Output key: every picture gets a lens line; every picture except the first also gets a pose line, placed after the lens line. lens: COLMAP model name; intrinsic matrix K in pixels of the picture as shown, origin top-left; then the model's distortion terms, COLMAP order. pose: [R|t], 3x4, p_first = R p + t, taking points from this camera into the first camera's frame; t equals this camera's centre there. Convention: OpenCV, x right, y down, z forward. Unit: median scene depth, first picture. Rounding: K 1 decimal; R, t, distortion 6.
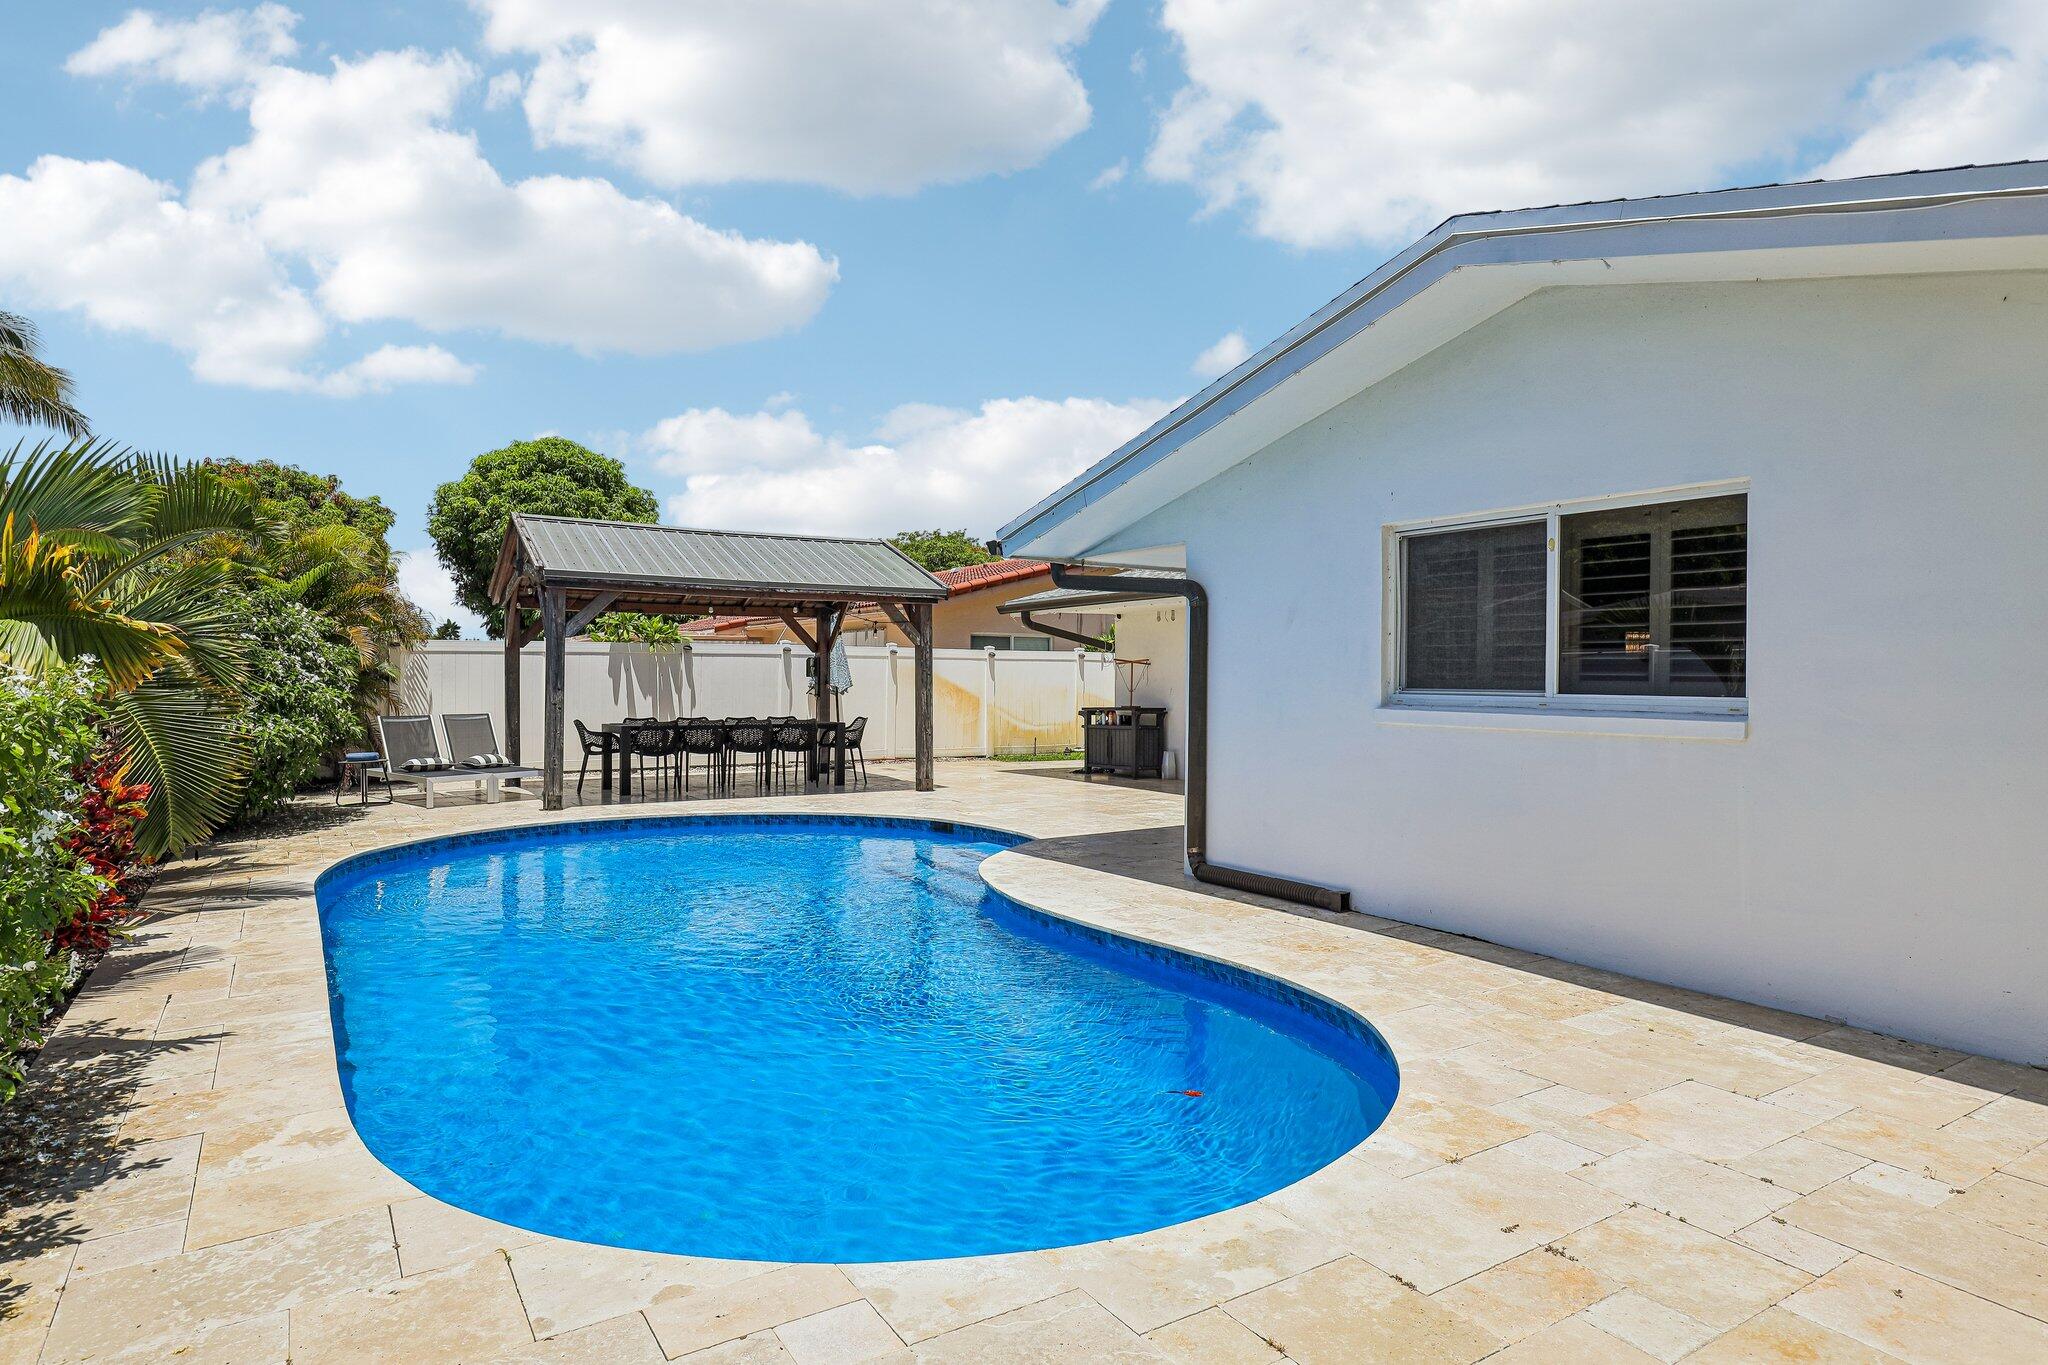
lens RADIAL K [[1154.5, 0, 1024.0], [0, 1154.5, 682.5], [0, 0, 1]] dist [-0.001193, -0.002807]
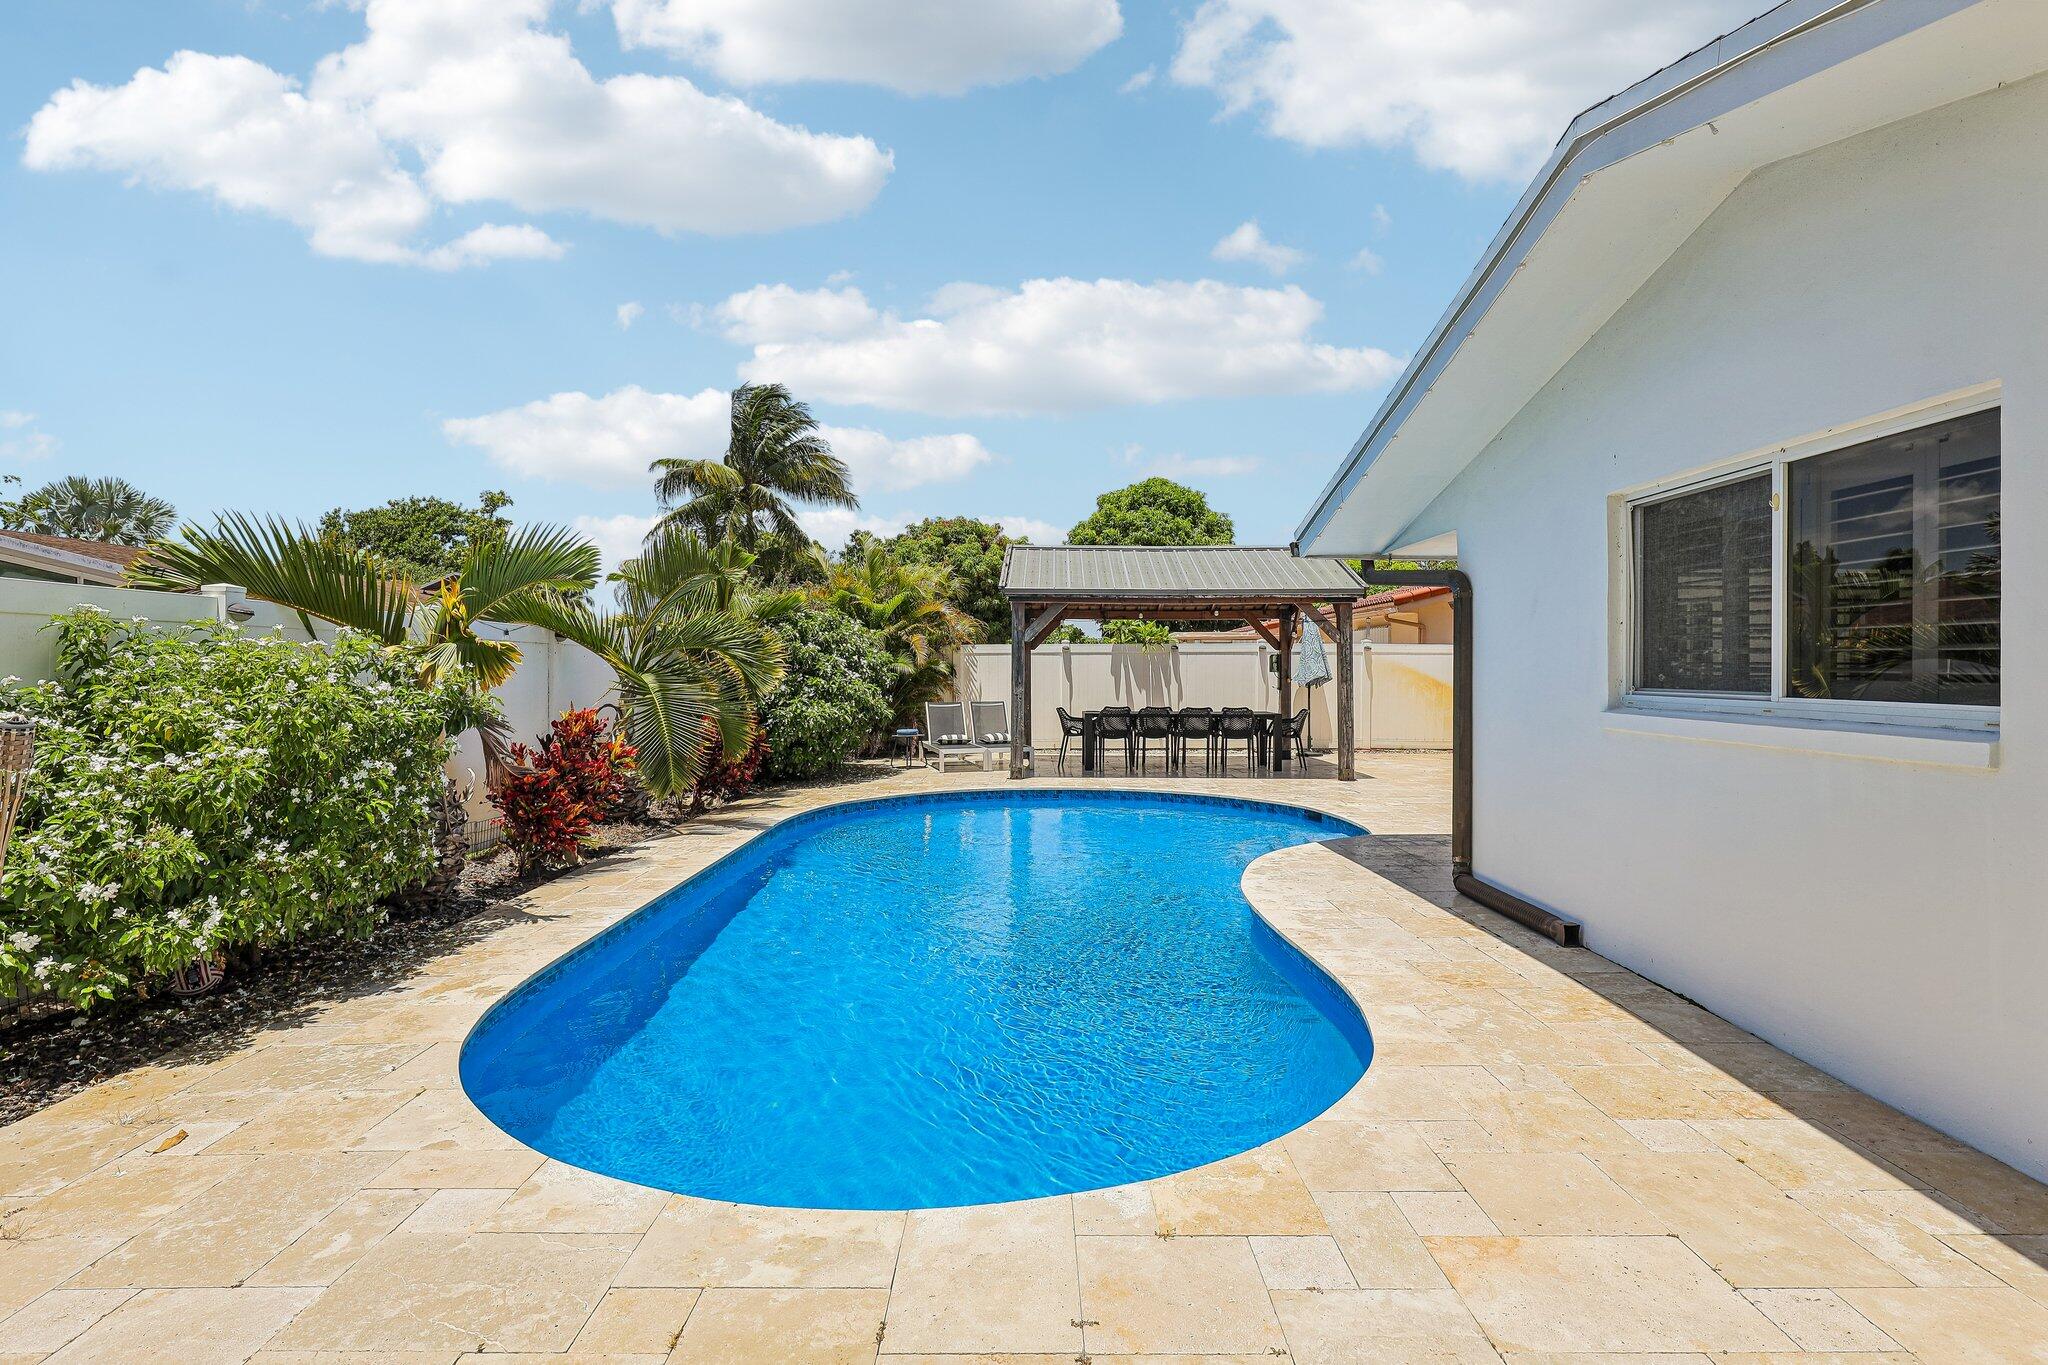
lens RADIAL K [[1004.4, 0, 1022.3], [0, 1004.4, 673.3], [0, 0, 1]] dist [-0.001756, -0.001317]
pose [[0.844121, -0.001237, -0.536152, 0.224783], [-0.000032, 0.999997, -0.002358, -0.002507], [0.536153, 0.002008, 0.844118, 0.098669]]
